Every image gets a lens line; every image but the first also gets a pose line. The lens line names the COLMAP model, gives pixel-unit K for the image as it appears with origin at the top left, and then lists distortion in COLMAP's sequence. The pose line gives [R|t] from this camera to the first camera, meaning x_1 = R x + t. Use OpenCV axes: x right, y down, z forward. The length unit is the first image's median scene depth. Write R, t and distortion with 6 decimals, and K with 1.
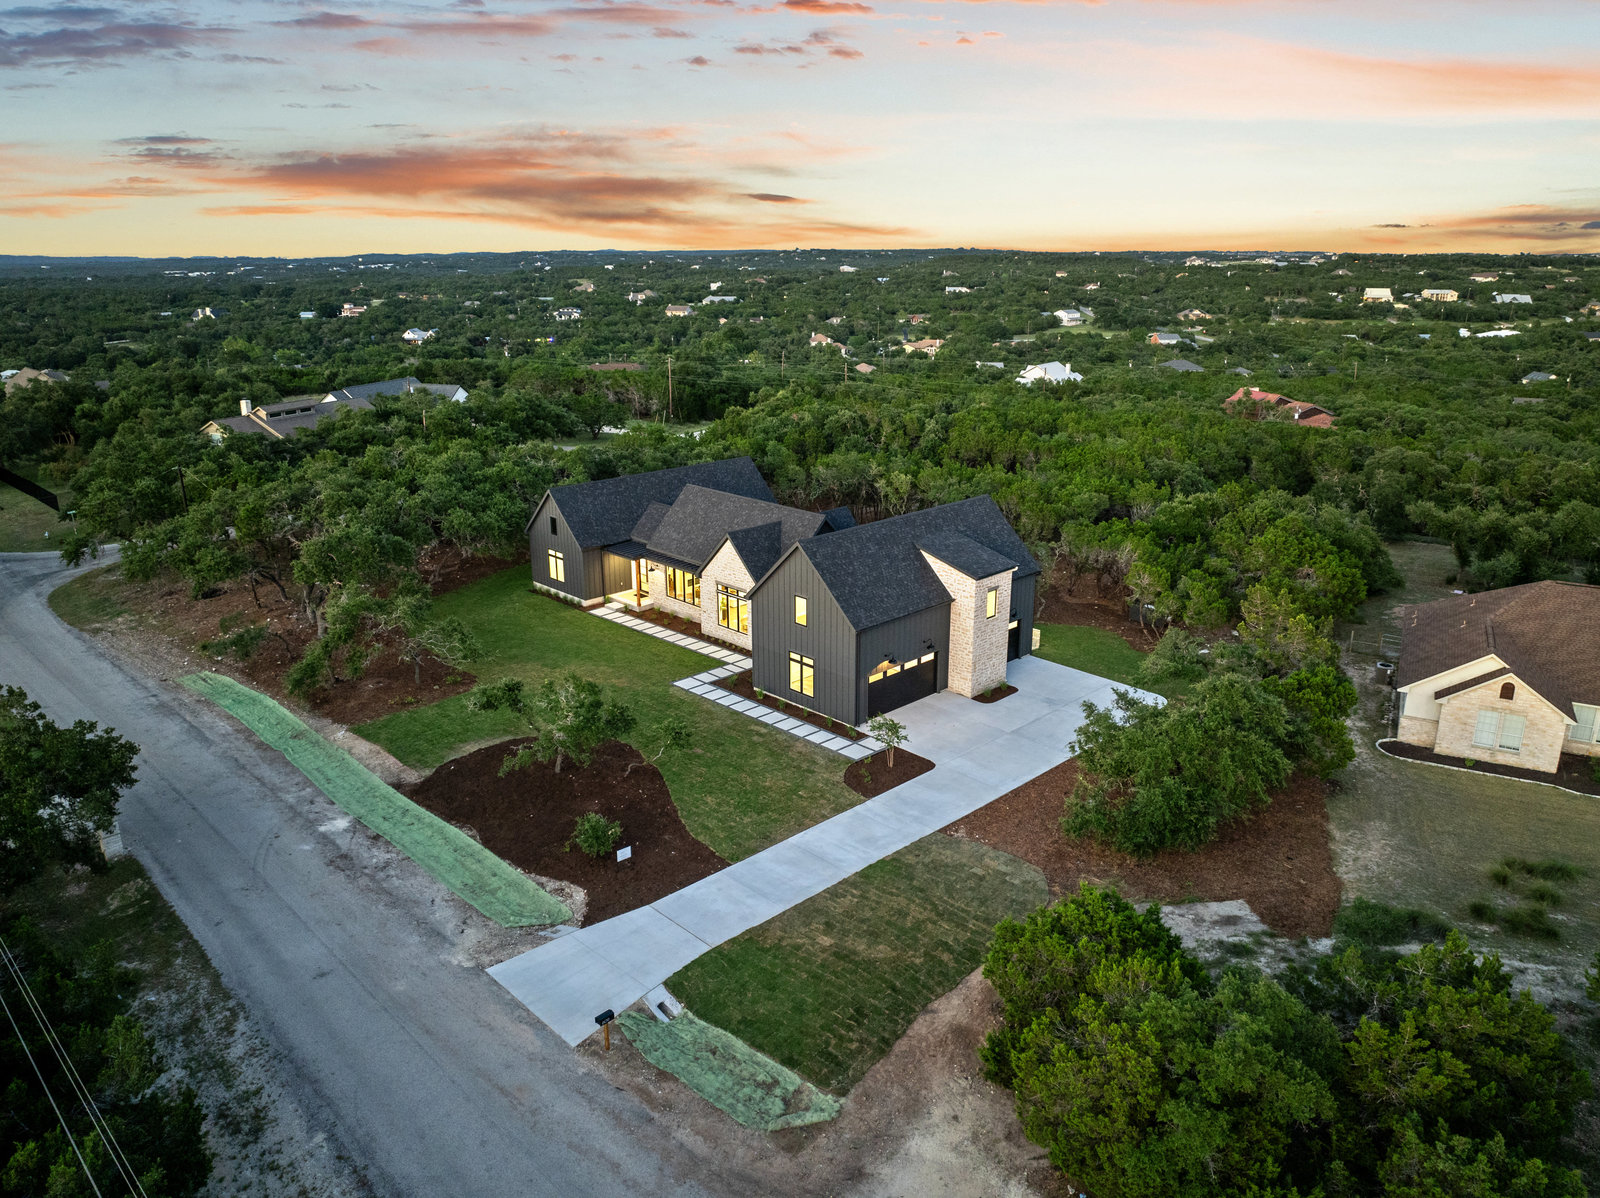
lens RADIAL K [[1118.4, 0, 817.0], [0, 1118.4, 594.6], [0, 0, 1]] dist [-0.021900, -0.033775]
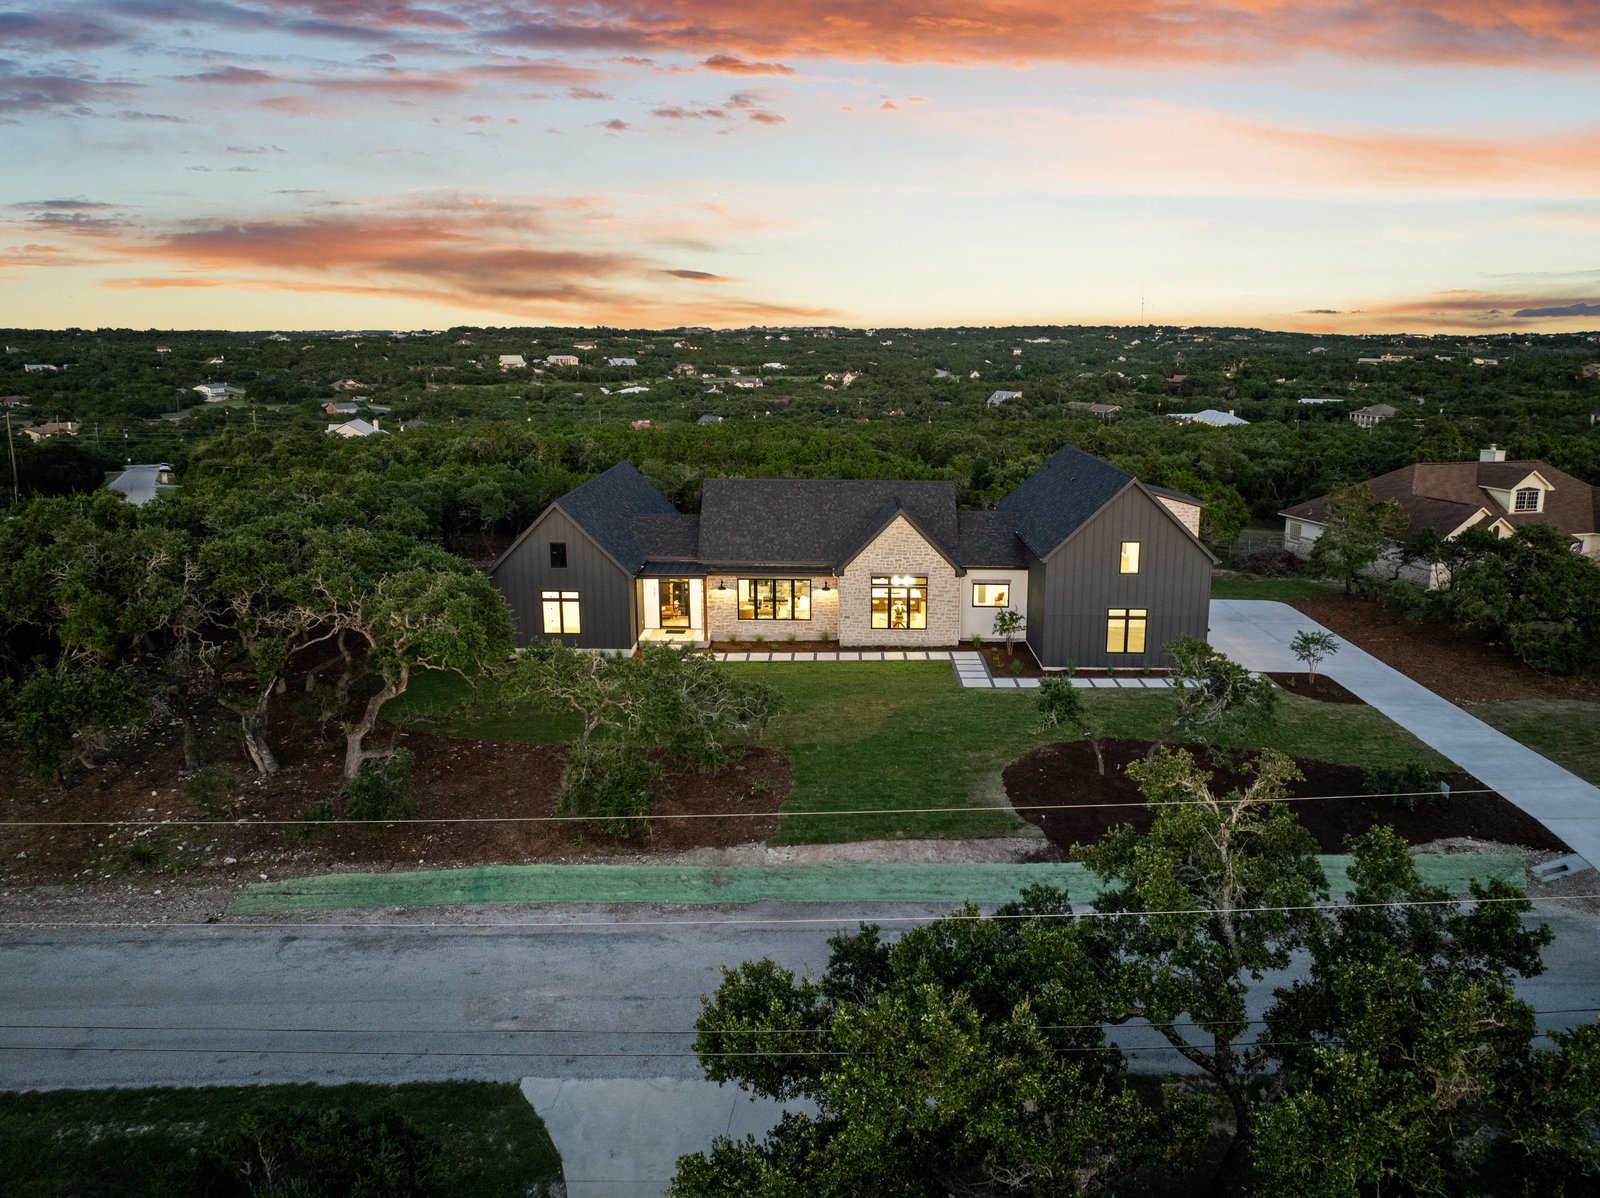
lens RADIAL K [[1131.6, 0, 839.5], [0, 1131.6, 586.6], [0, 0, 1]] dist [-0.027912, -0.016736]
pose [[0.706257, -0.147990, 0.692315, -0.613642], [0.200613, 0.979659, 0.004761, -0.010550], [-0.678937, 0.135525, 0.721579, 0.384587]]
